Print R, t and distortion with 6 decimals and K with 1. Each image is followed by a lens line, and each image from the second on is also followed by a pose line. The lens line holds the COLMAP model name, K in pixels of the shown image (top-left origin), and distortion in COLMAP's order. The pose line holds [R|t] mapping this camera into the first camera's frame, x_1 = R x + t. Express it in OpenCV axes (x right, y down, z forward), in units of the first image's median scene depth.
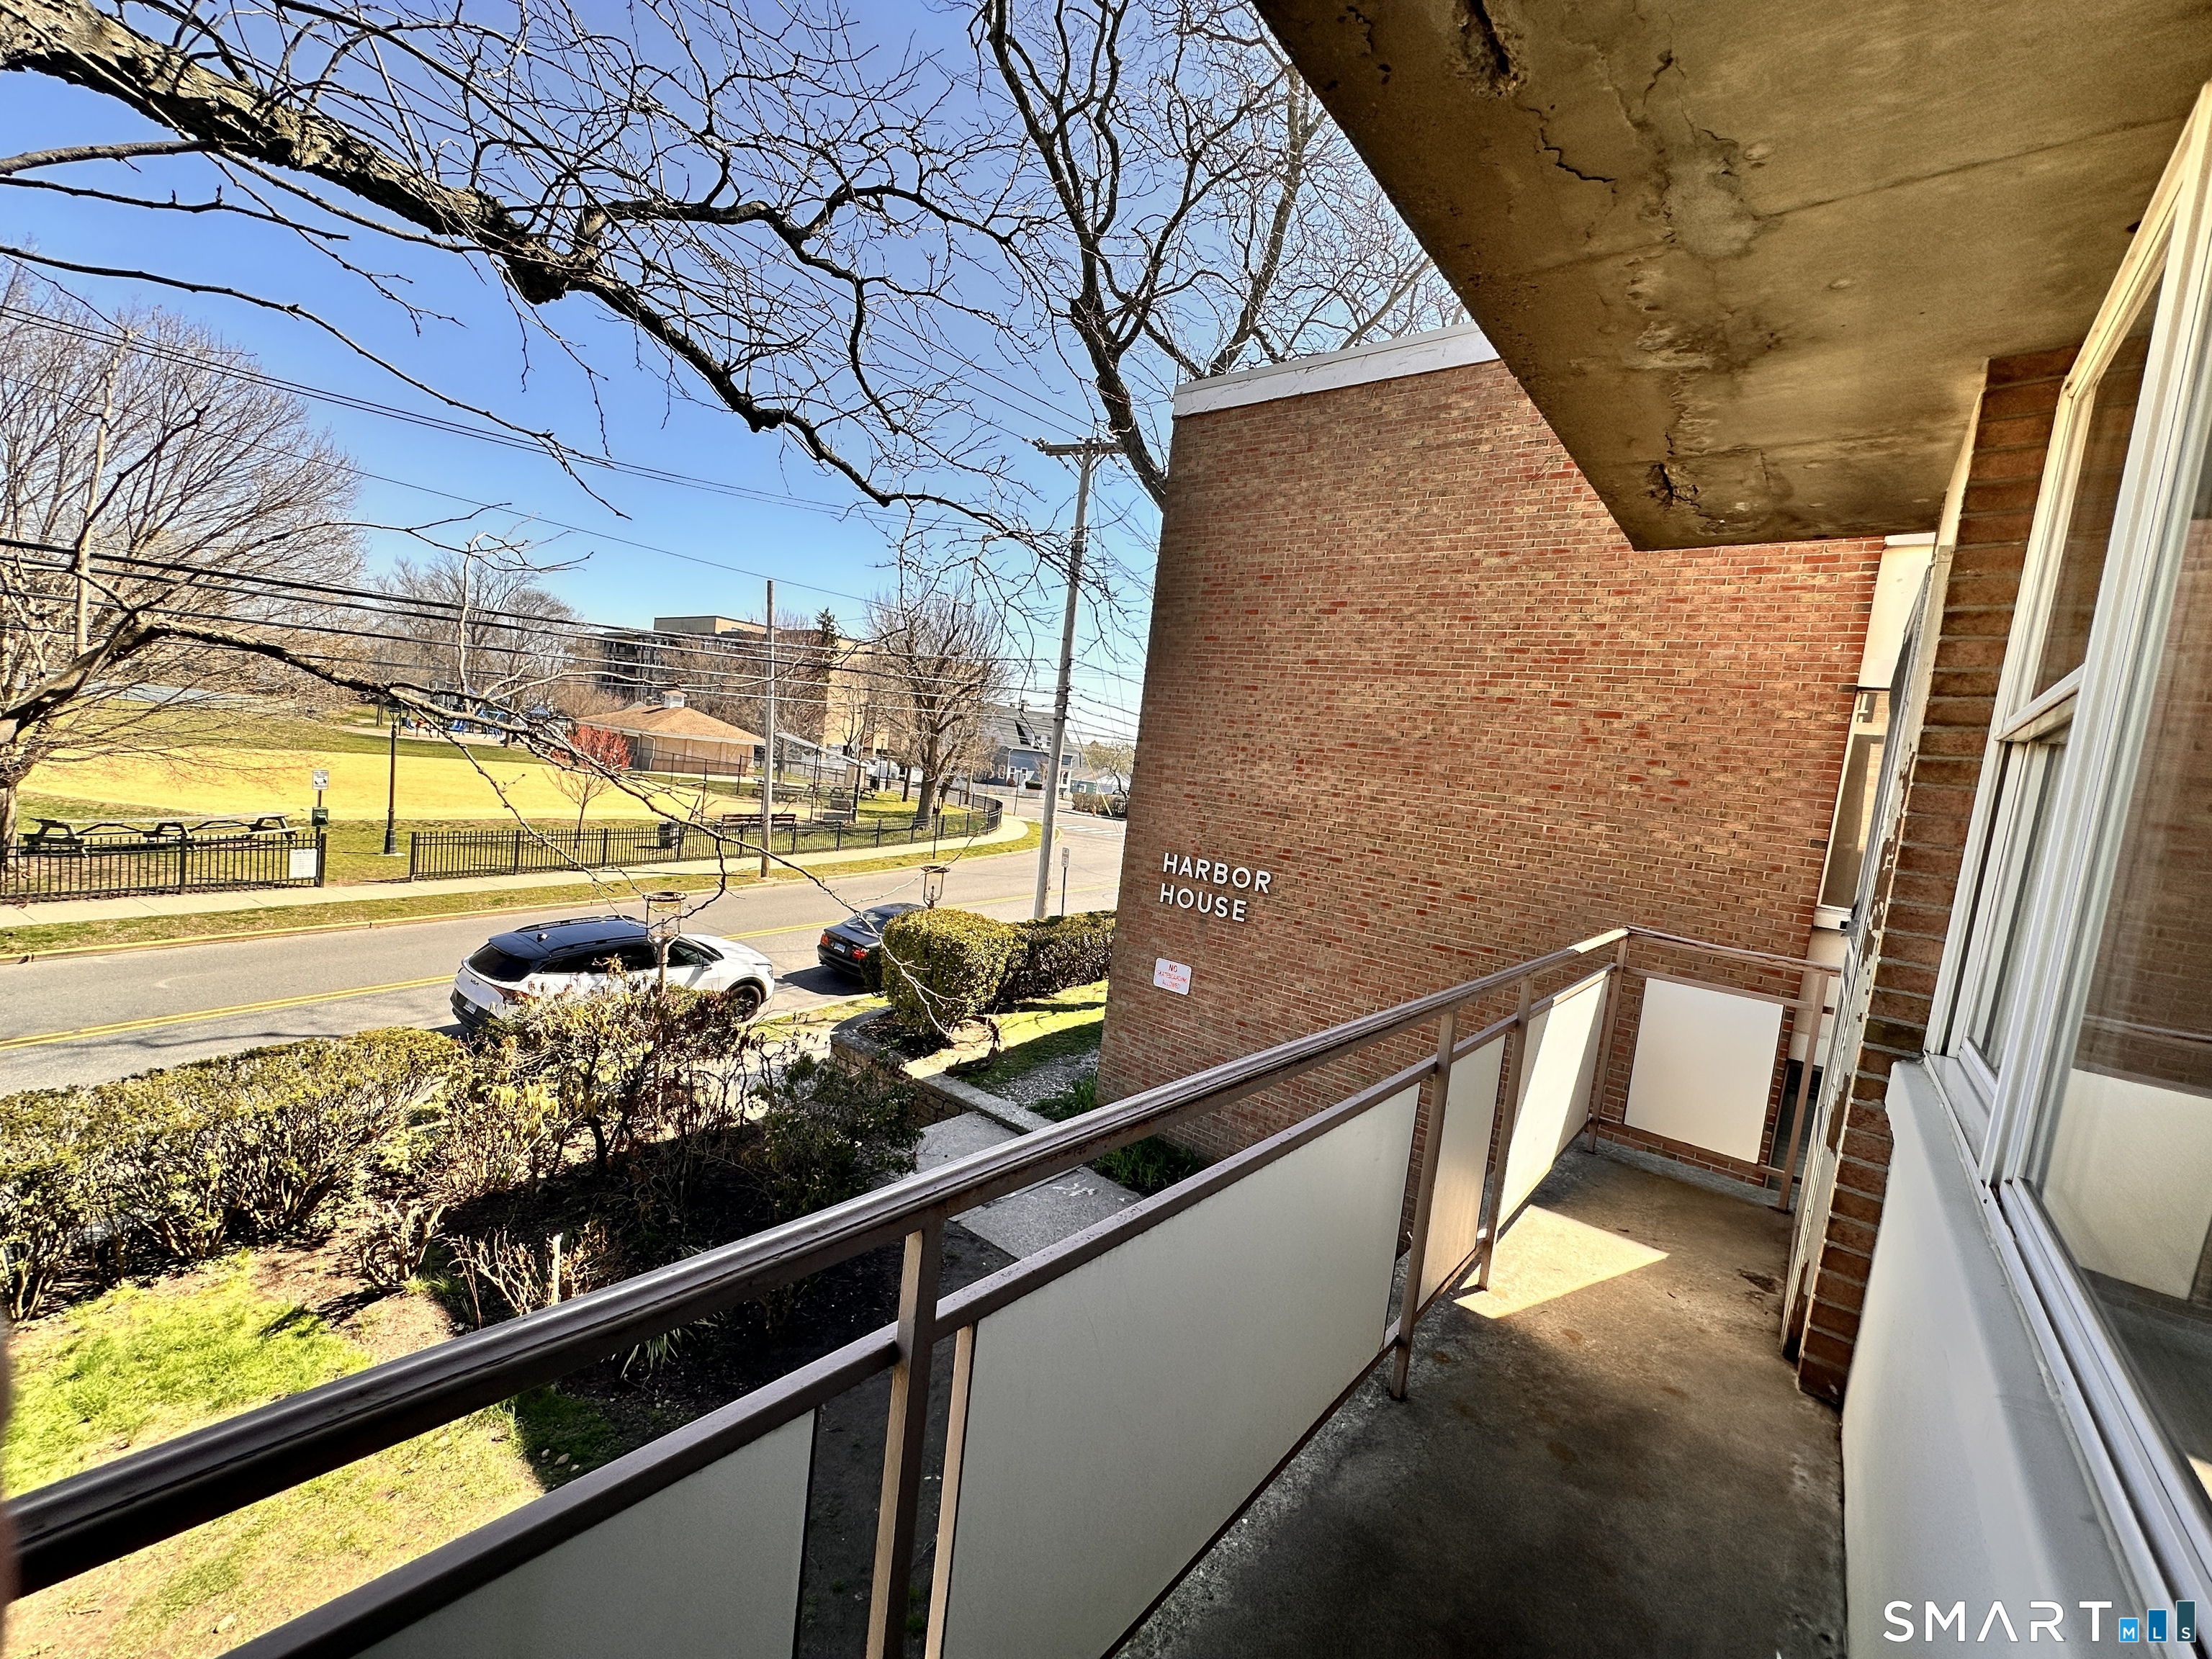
lens RADIAL K [[883.7, 0, 1108.7], [0, 883.7, 836.0], [0, 0, 1]] dist [-0.004363, 0.001672]
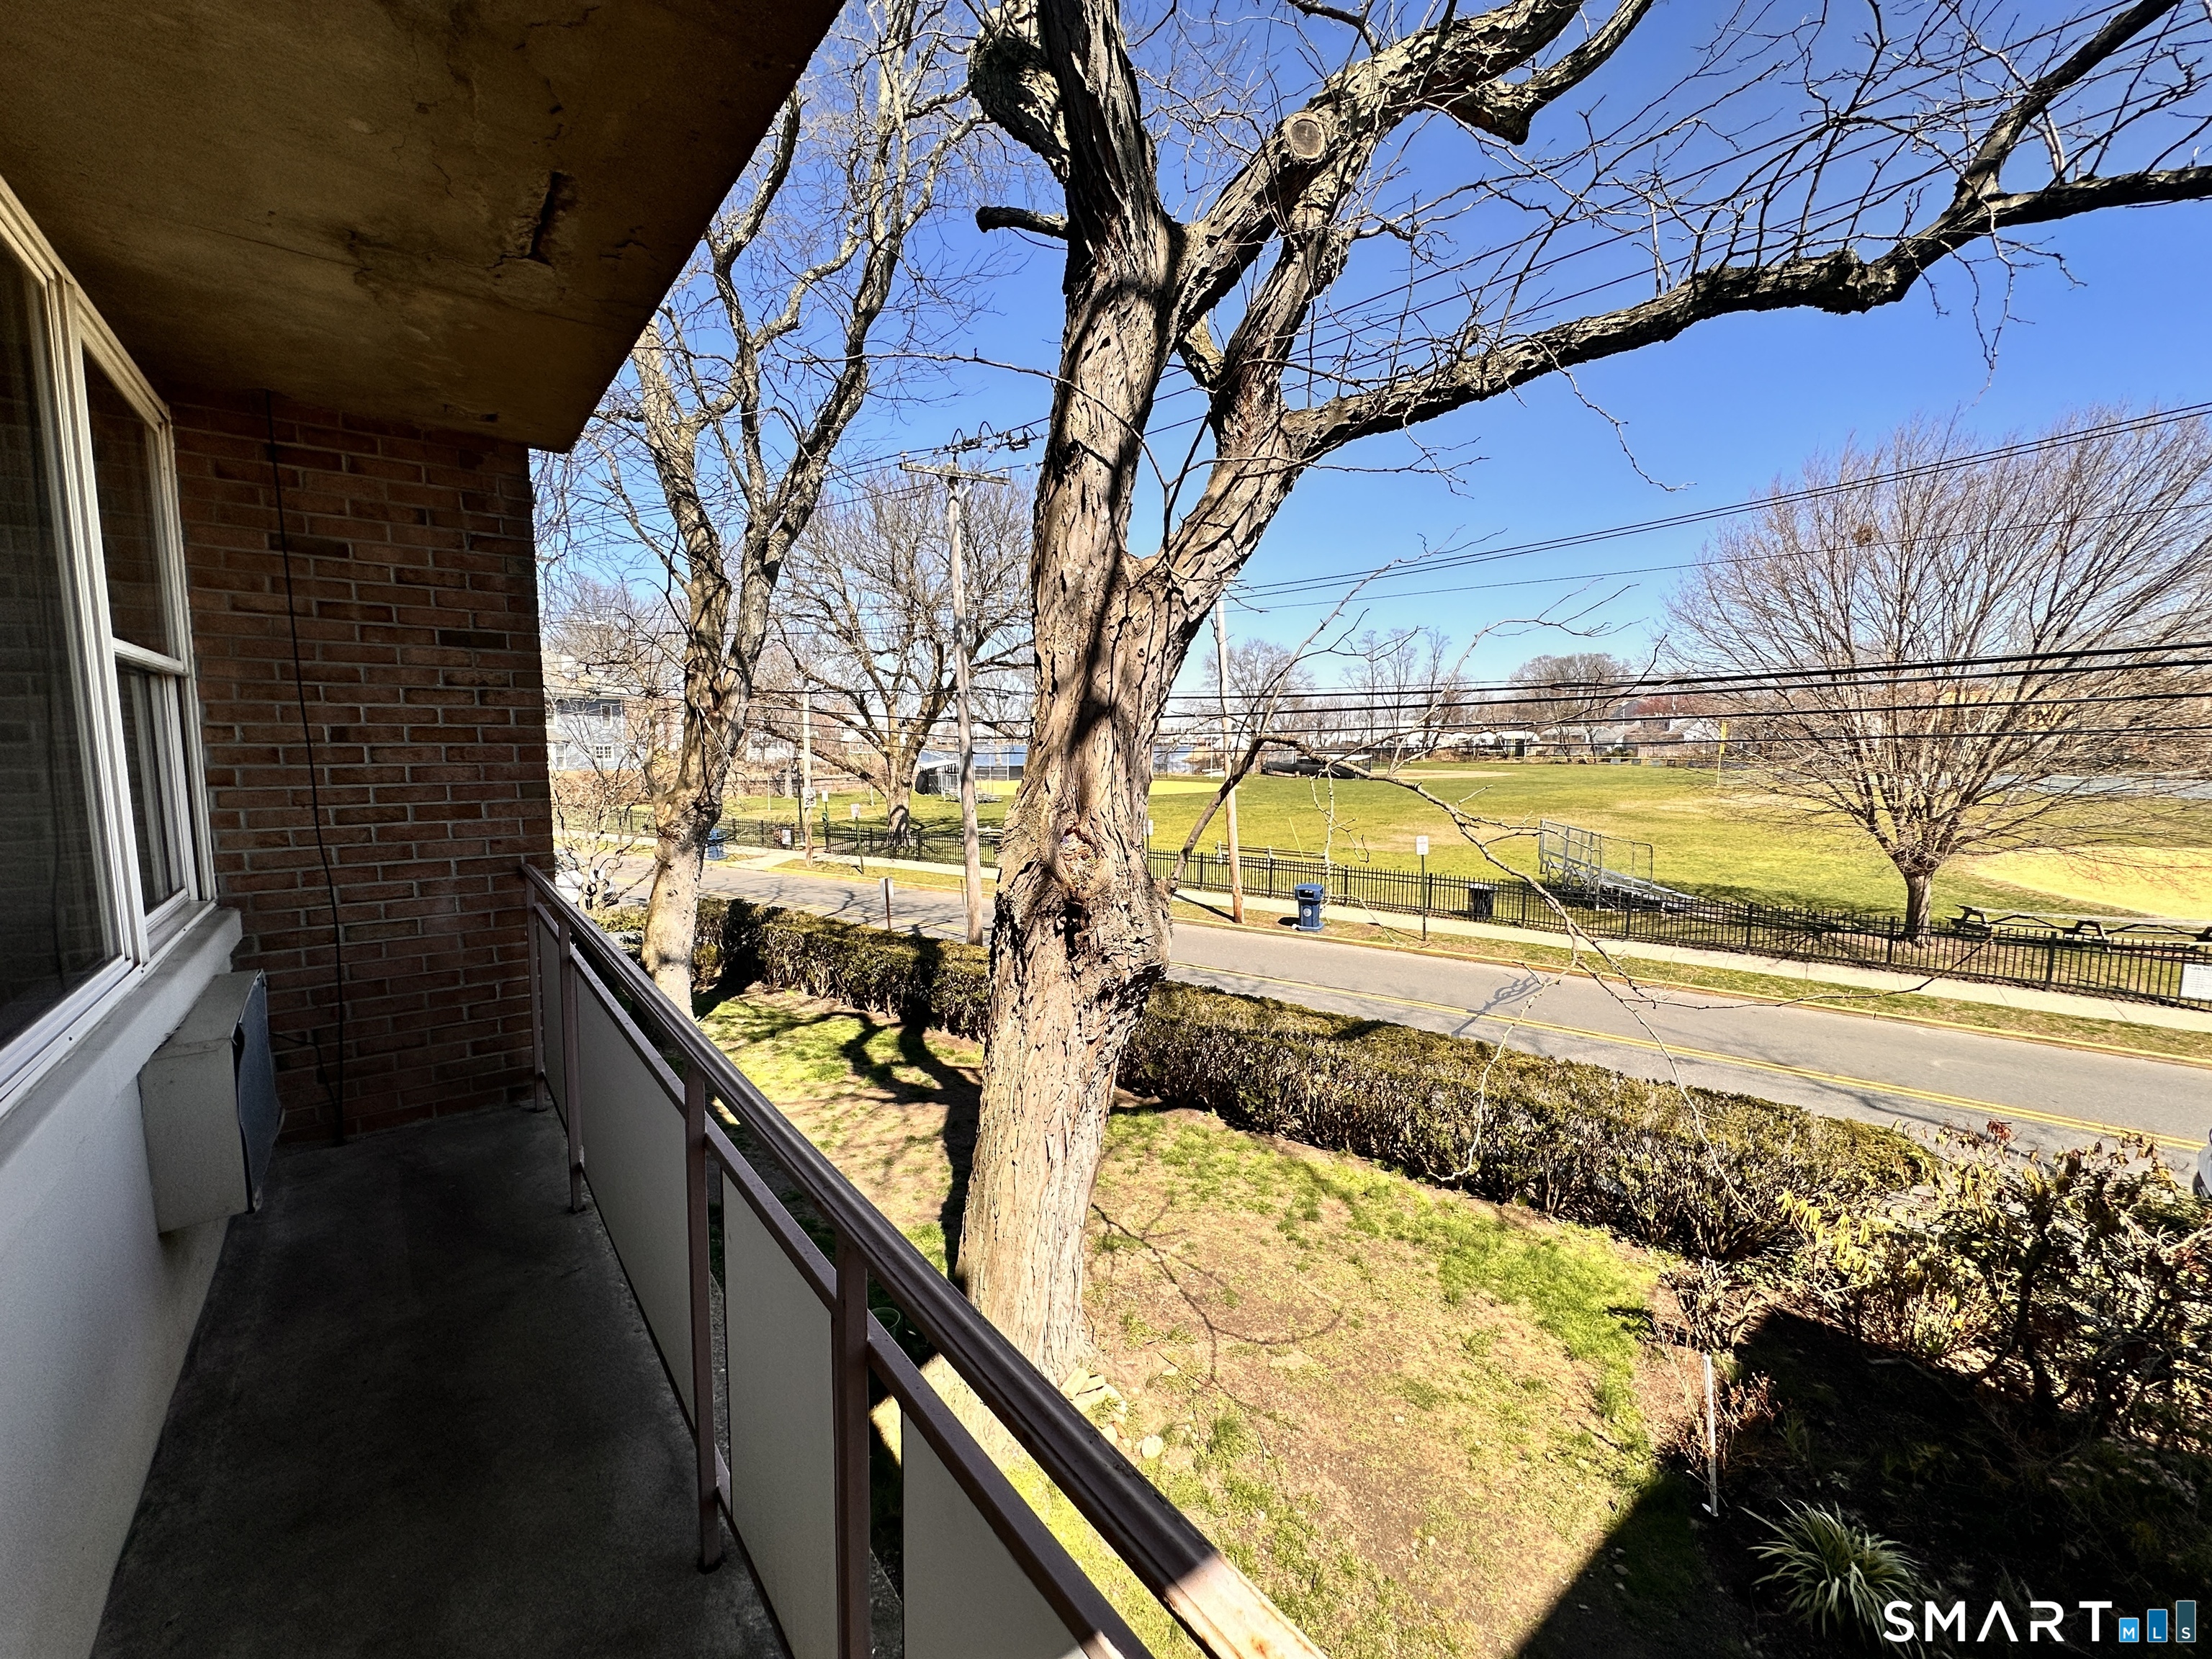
lens RADIAL K [[883.7, 0, 1110.8], [0, 883.7, 837.2], [0, 0, 1]] dist [-0.004363, 0.001672]
pose [[-0.195552, -0.006258, -0.980673, 0.098123], [-0.110392, 0.993765, 0.015671, -0.003754], [0.974460, 0.111323, -0.195023, 0.140588]]
